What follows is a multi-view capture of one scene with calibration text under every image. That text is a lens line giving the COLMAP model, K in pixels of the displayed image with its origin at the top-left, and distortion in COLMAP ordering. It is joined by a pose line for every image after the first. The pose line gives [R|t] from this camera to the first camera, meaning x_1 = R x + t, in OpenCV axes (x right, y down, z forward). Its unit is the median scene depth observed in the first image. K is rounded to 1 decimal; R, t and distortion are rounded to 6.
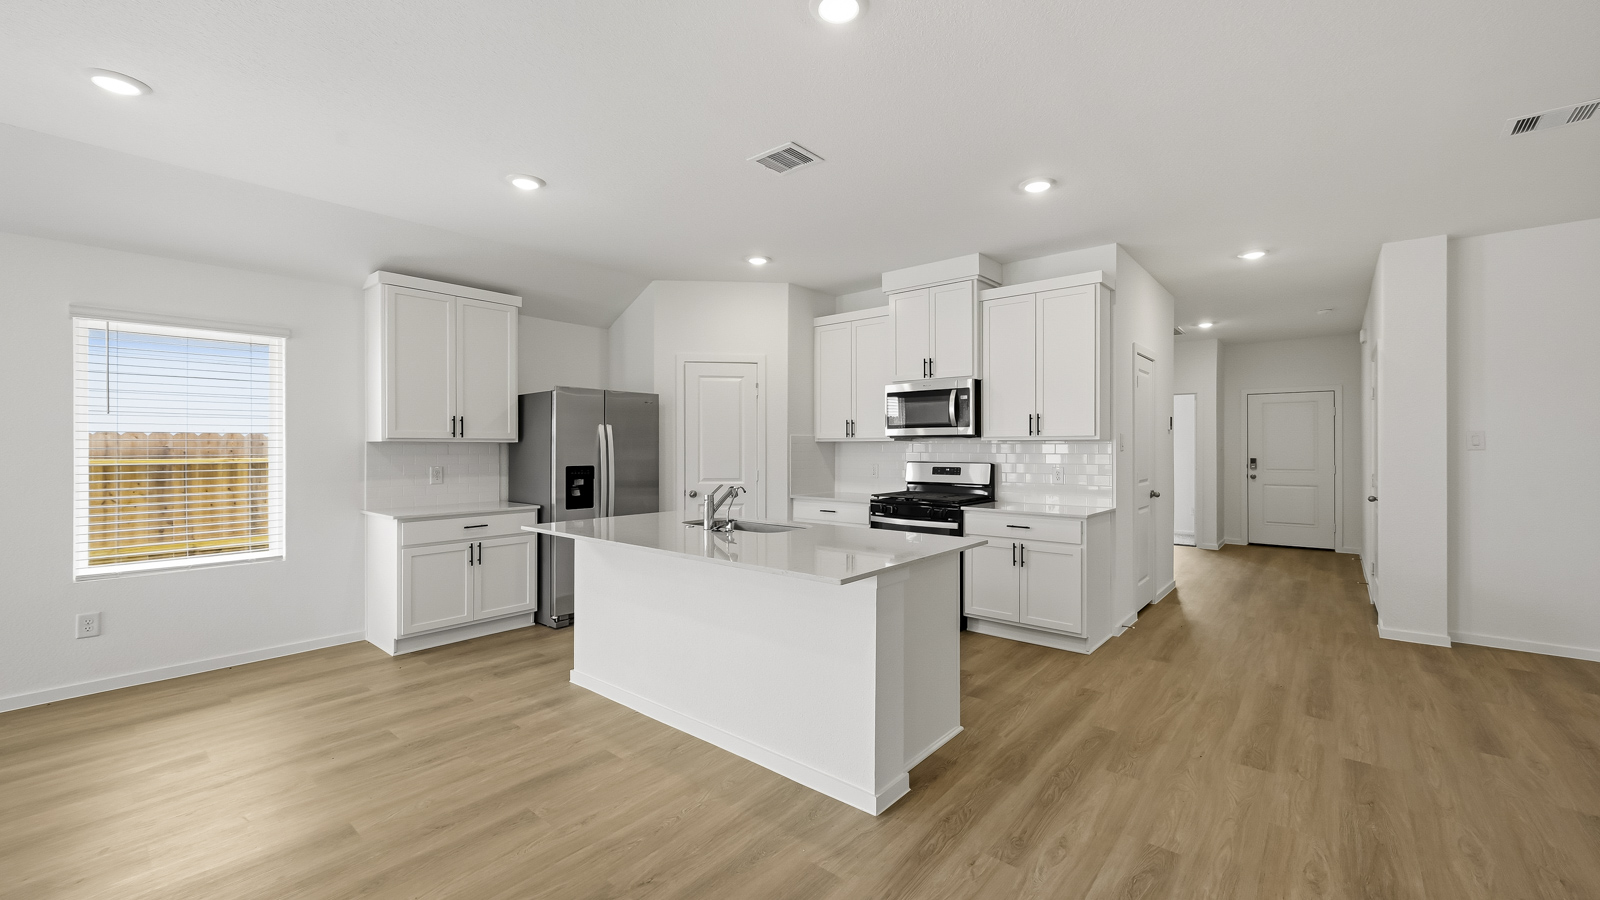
lens RADIAL K [[635.6, 0, 810.2], [0, 635.6, 444.1], [0, 0, 1]] dist [0.003428, 0.000044]
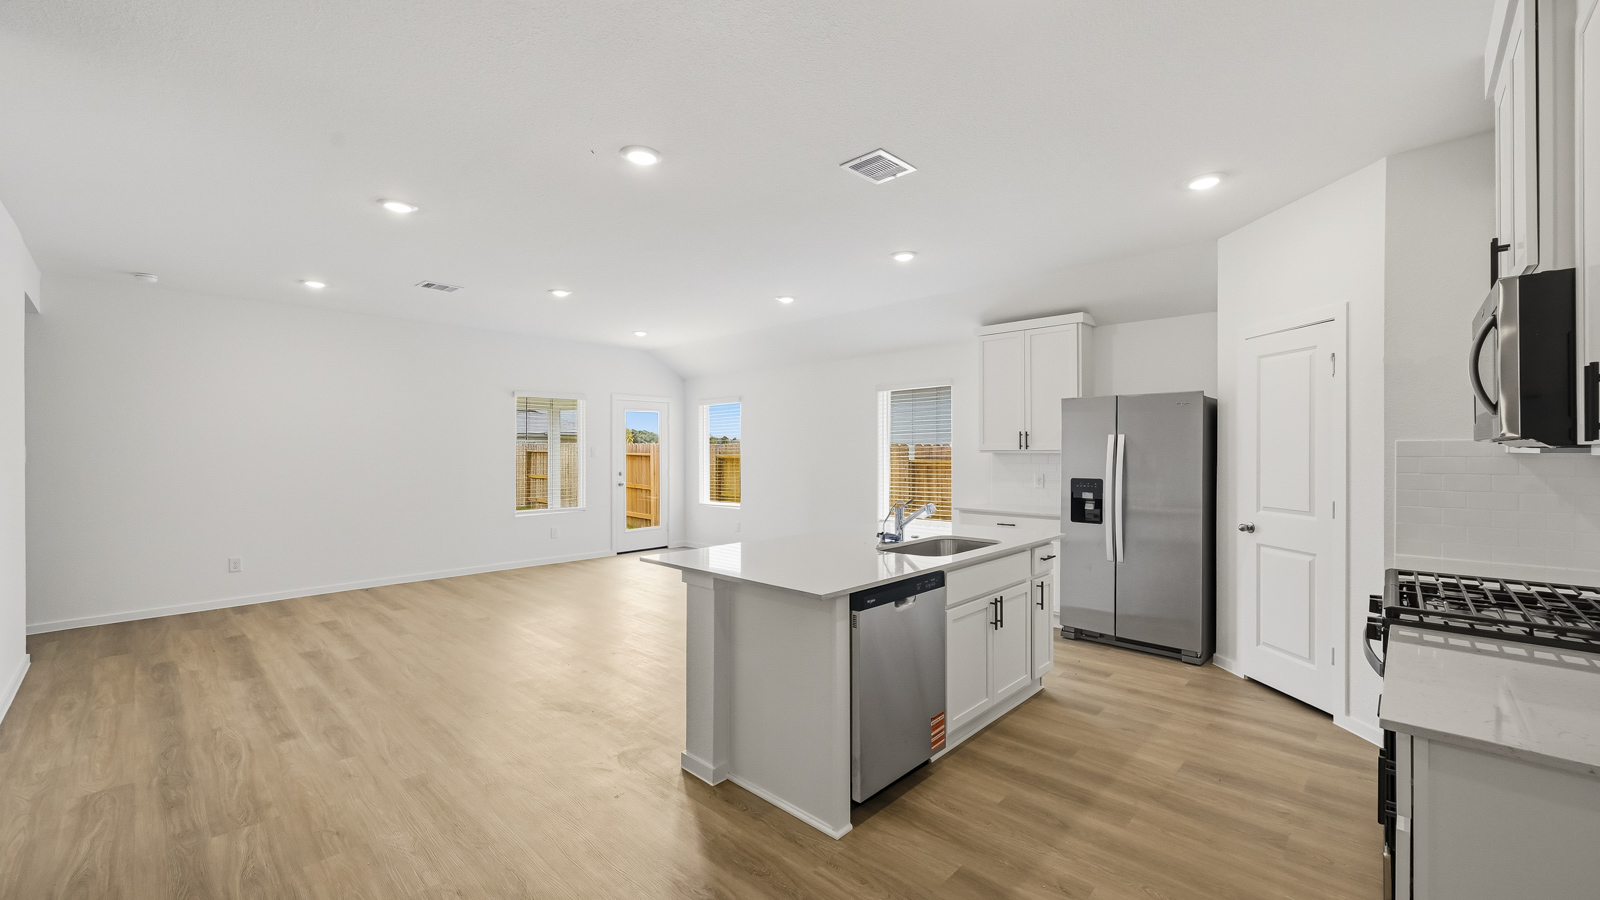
lens RADIAL K [[635.6, 0, 789.1], [0, 635.6, 449.1], [0, 0, 1]] dist [0.003428, 0.000044]
pose [[-0.081836, 0.001981, -0.996644, 0.638125], [0.009550, 0.999954, 0.001204, -0.015488], [0.996600, -0.009420, -0.081851, 0.637405]]
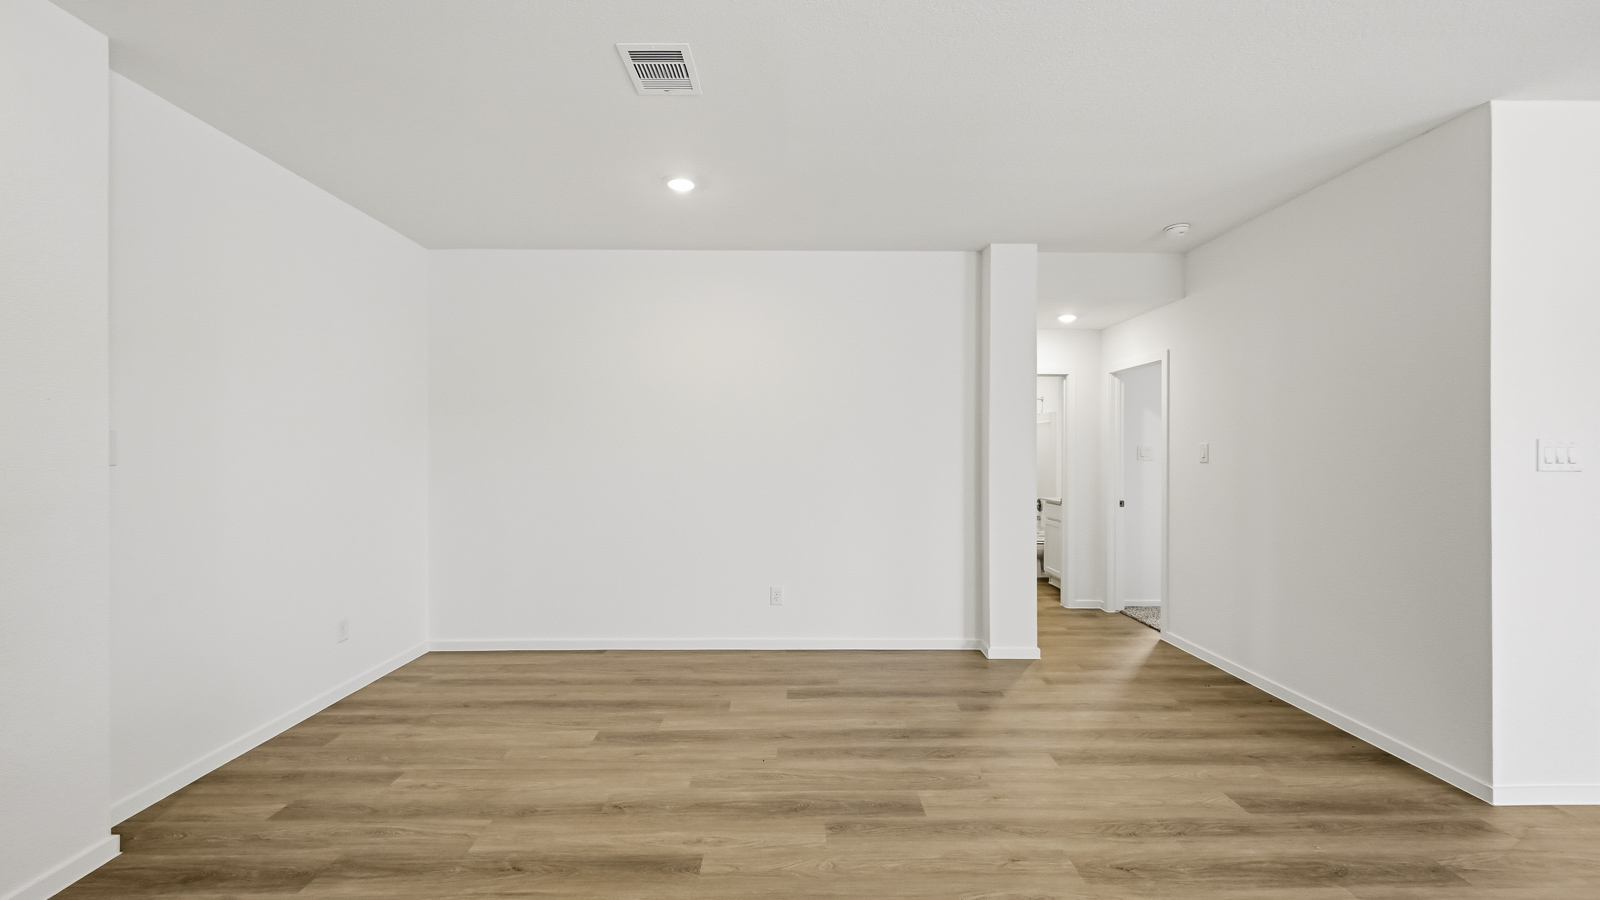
lens RADIAL K [[635.6, 0, 795.7], [0, 635.6, 447.6], [0, 0, 1]] dist [0.003428, 0.000044]
pose [[-0.650091, 0.000702, 0.759856, 0.239350], [-0.006501, 0.999958, -0.006486, -0.007887], [-0.759829, -0.009156, -0.650059, 0.831652]]
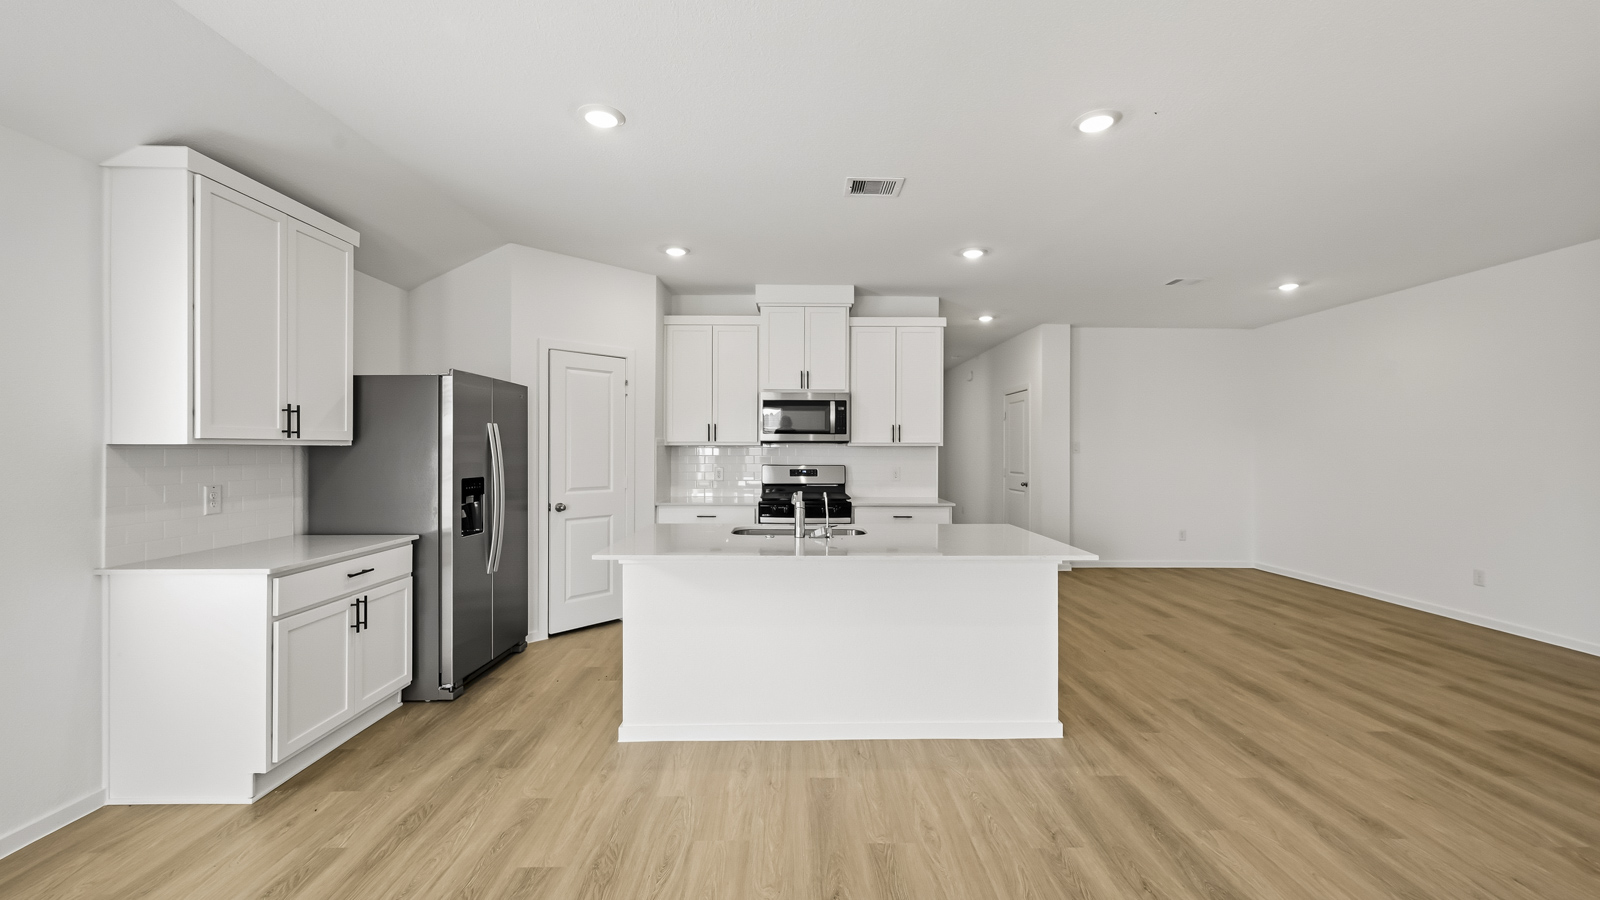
lens RADIAL K [[635.6, 0, 802.5], [0, 635.6, 445.7], [0, 0, 1]] dist [0.003428, 0.000044]
pose [[0.753028, 0.004648, 0.657972, -0.574576], [-0.008122, 0.999965, 0.002232, -0.008357], [-0.657938, -0.007025, 0.753039, 0.181132]]
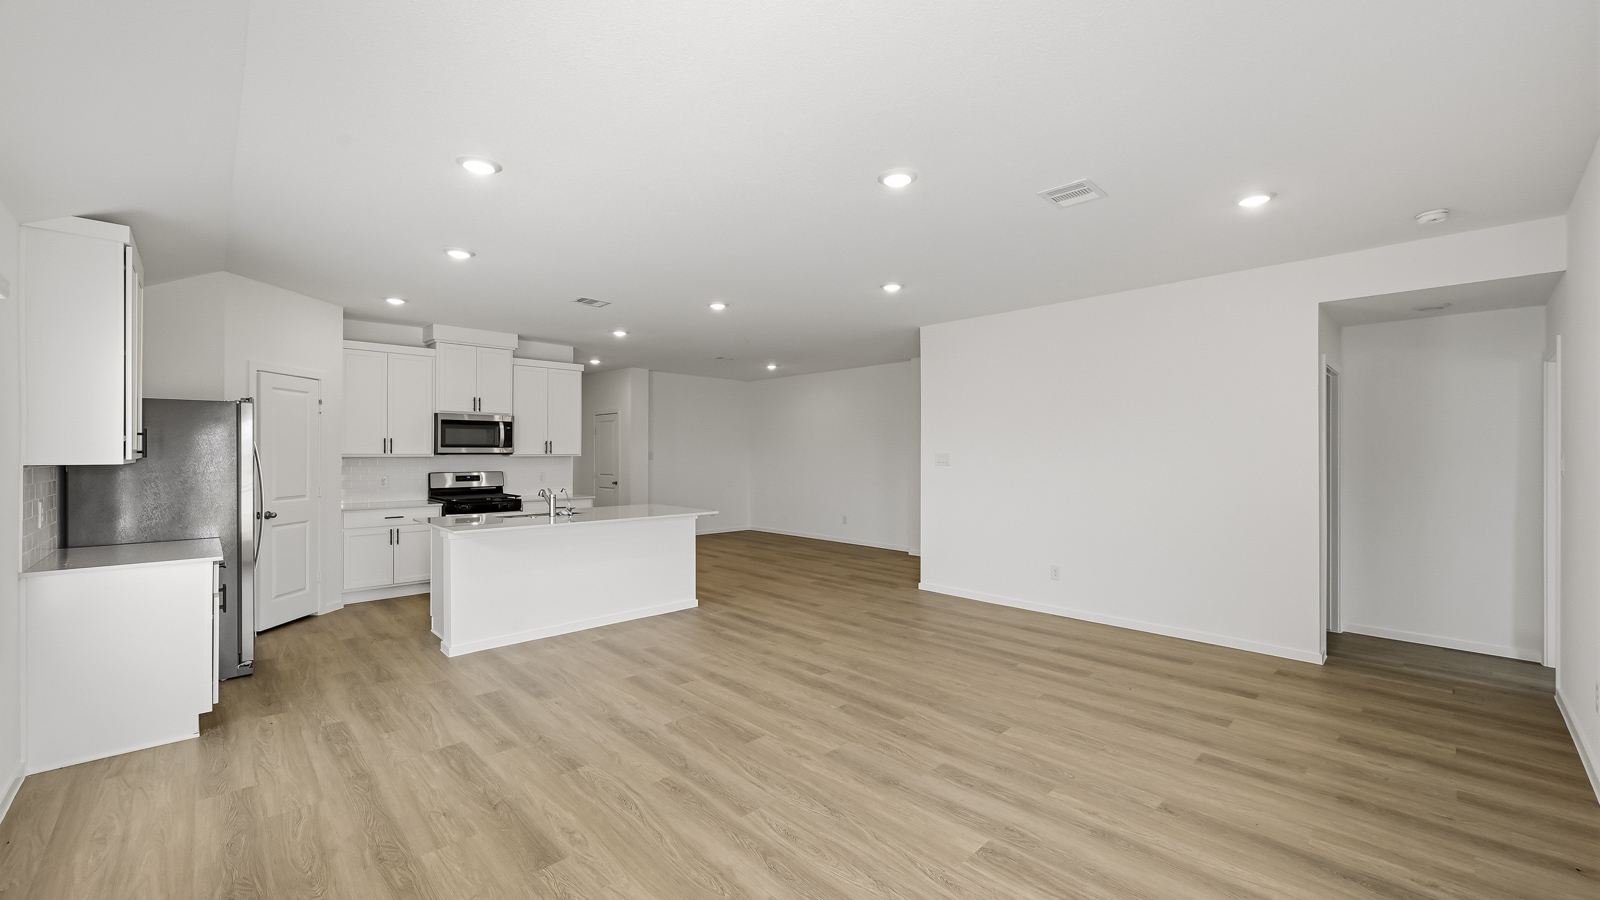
lens RADIAL K [[635.6, 0, 810.3], [0, 635.6, 451.7], [0, 0, 1]] dist [0.003428, 0.000044]
pose [[0.096266, 0.001987, 0.995354, -1.193228], [-0.009002, 0.999959, -0.001125, -0.022799], [-0.995315, -0.008852, 0.096279, 0.148882]]
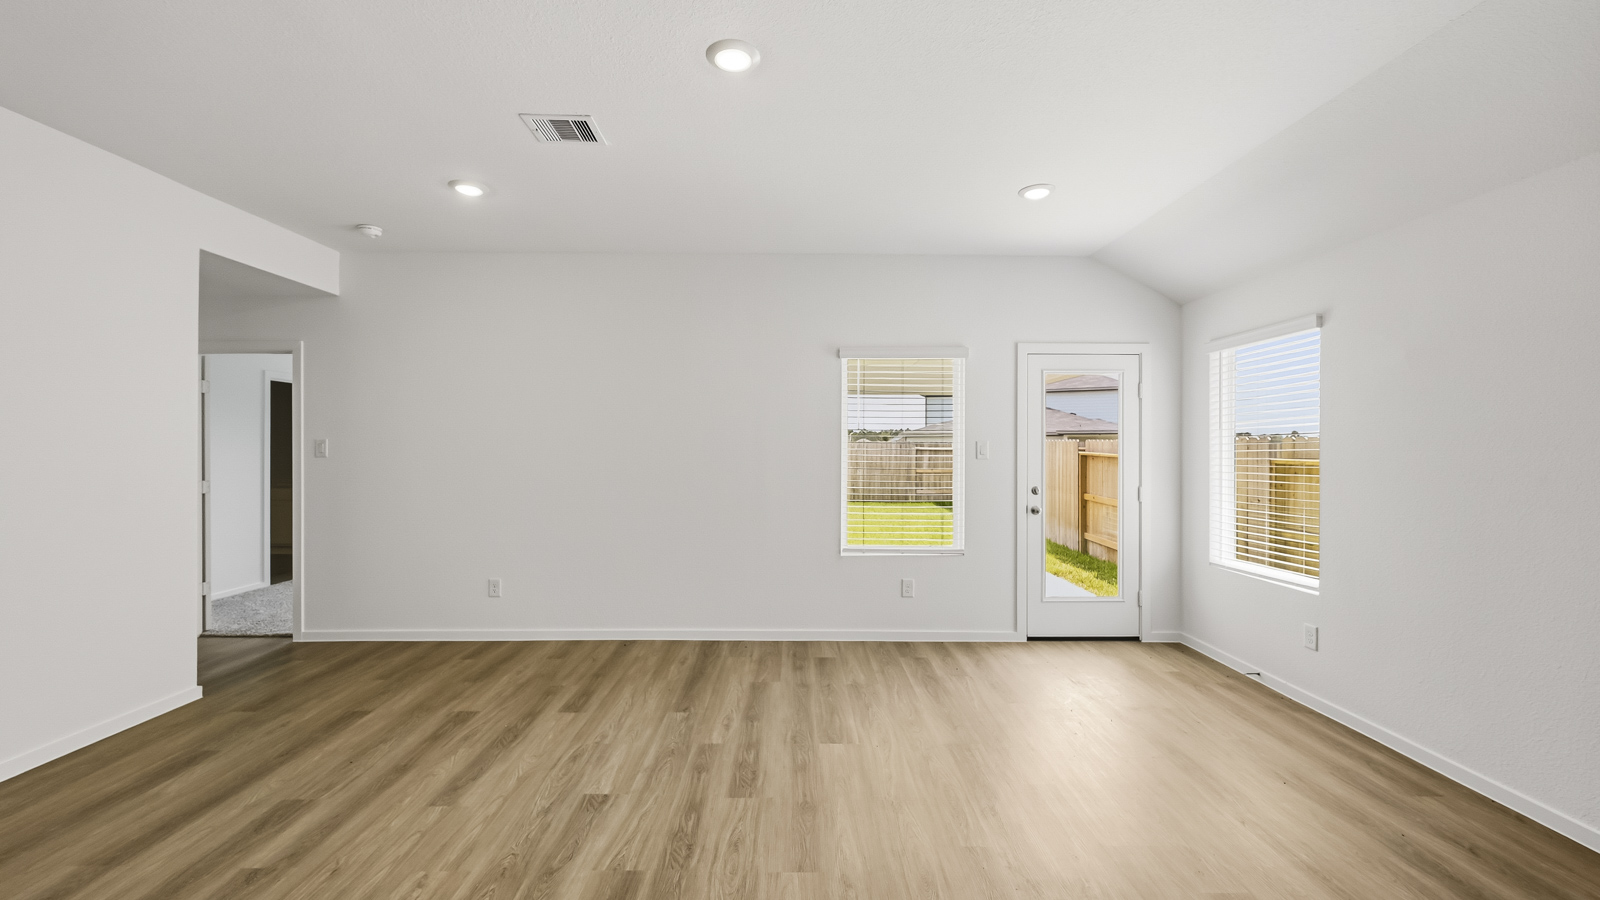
lens RADIAL K [[635.6, 0, 803.1], [0, 635.6, 448.5], [0, 0, 1]] dist [0.003428, 0.000044]
pose [[-0.760645, 0.000820, -0.649168, -0.282341], [0.003335, 0.999991, -0.002644, -0.010546], [0.649160, -0.004176, -0.760641, 0.514767]]
